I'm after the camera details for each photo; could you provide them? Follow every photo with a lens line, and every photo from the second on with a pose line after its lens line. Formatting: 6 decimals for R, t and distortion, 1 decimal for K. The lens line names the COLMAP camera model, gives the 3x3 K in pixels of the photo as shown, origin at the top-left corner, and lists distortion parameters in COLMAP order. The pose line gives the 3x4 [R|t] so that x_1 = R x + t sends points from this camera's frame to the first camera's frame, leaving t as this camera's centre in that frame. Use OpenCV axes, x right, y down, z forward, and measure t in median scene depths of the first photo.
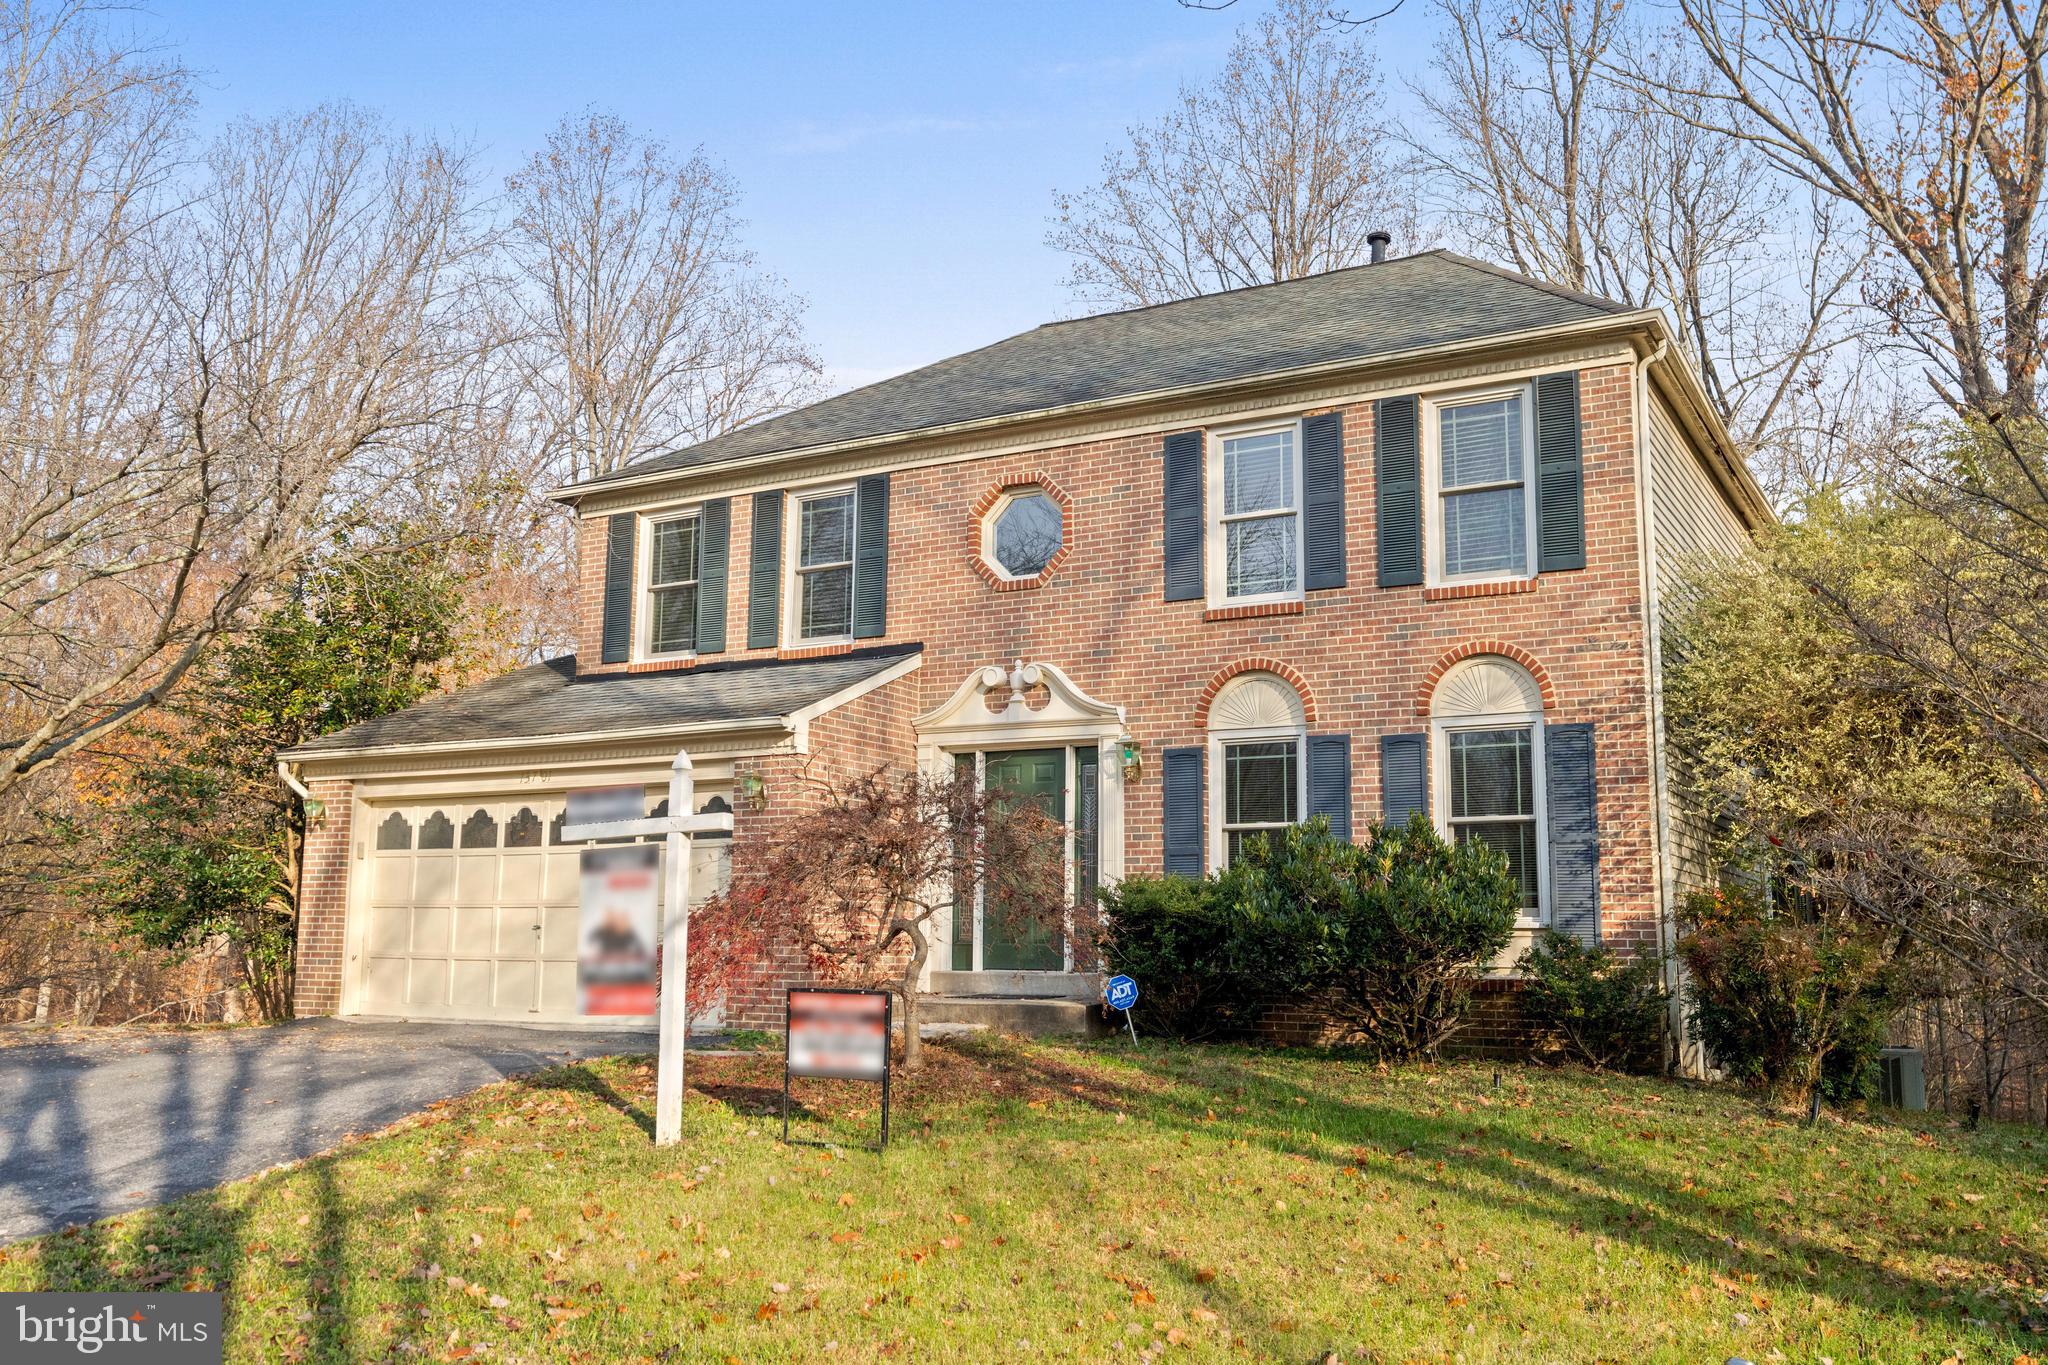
lens RADIAL K [[1766.1, 0, 1023.6], [0, 1766.1, 683.5], [0, 0, 1]] dist [0.010484, -0.008106]
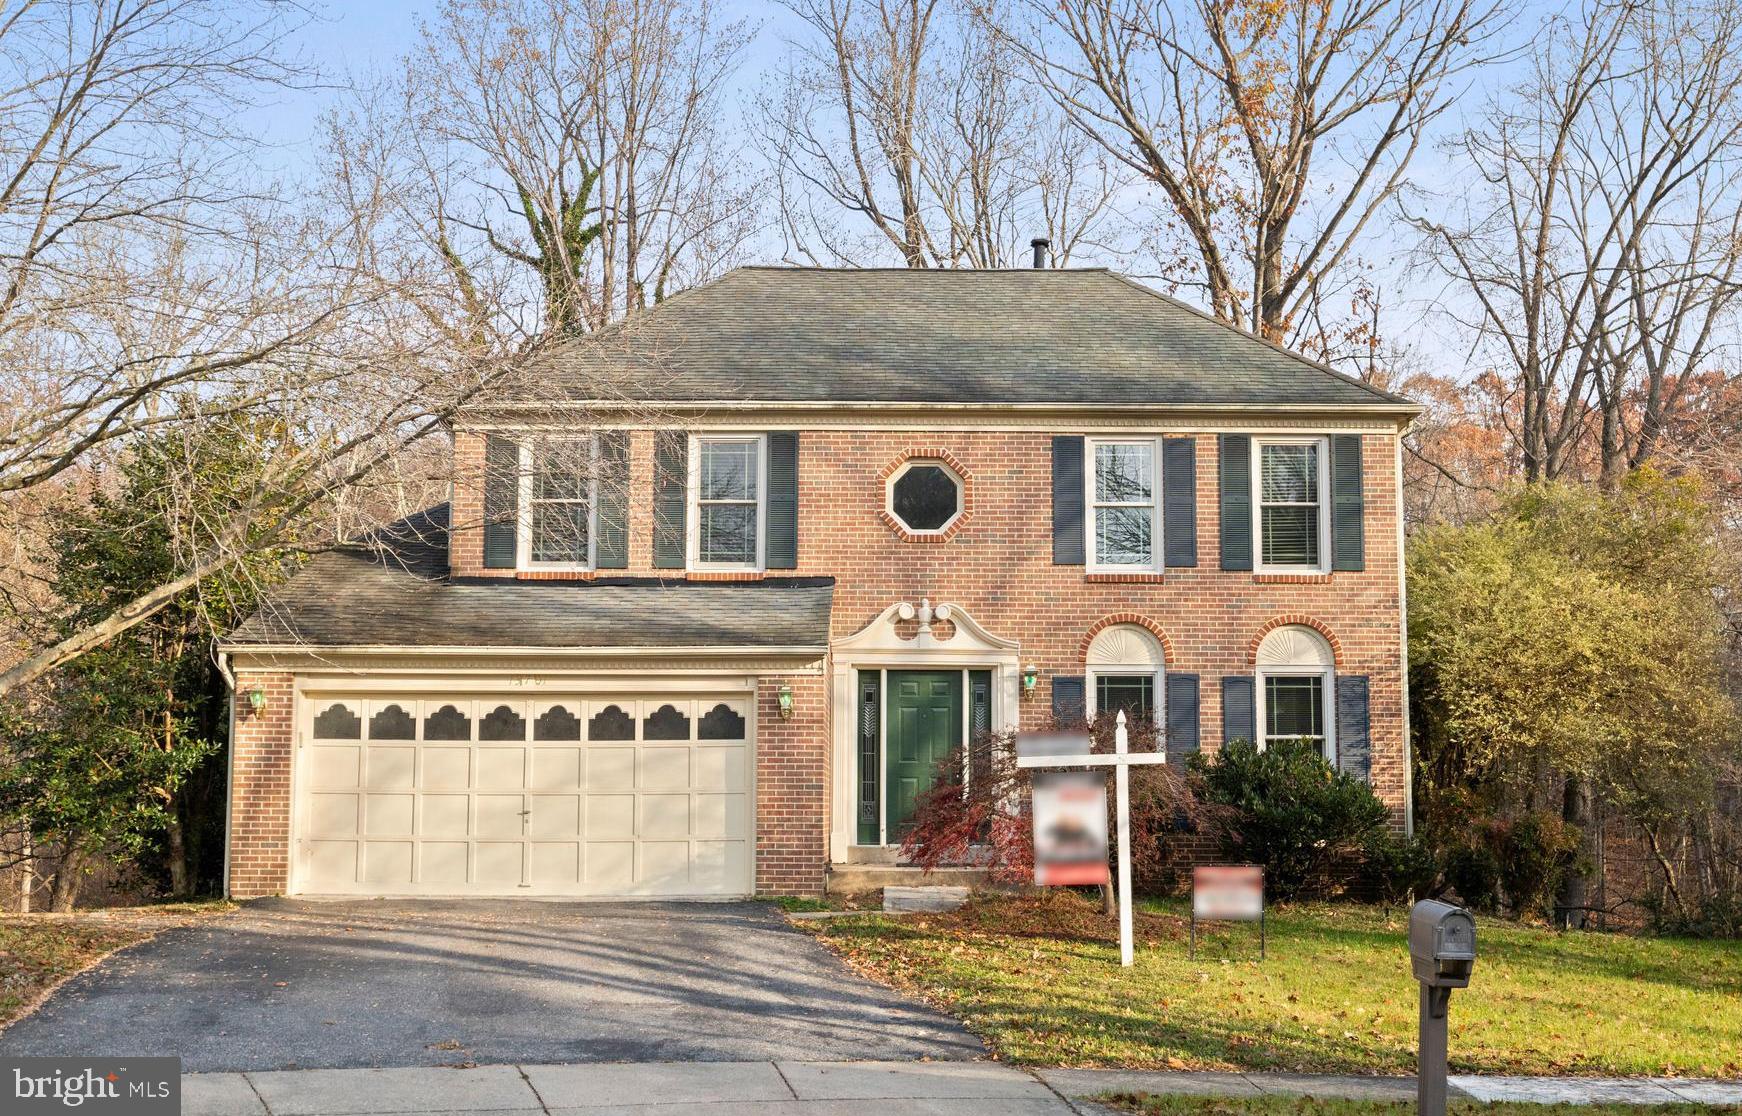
lens RADIAL K [[2093.2, 0, 870.9], [0, 2093.2, 558.3], [0, 0, 1]] dist [-0.011513, 0.000000]
pose [[0.868263, 0.052269, 0.493342, -0.822382], [-0.070652, 0.997326, 0.018678, -0.071505], [-0.491047, -0.051073, 0.869635, -0.293153]]
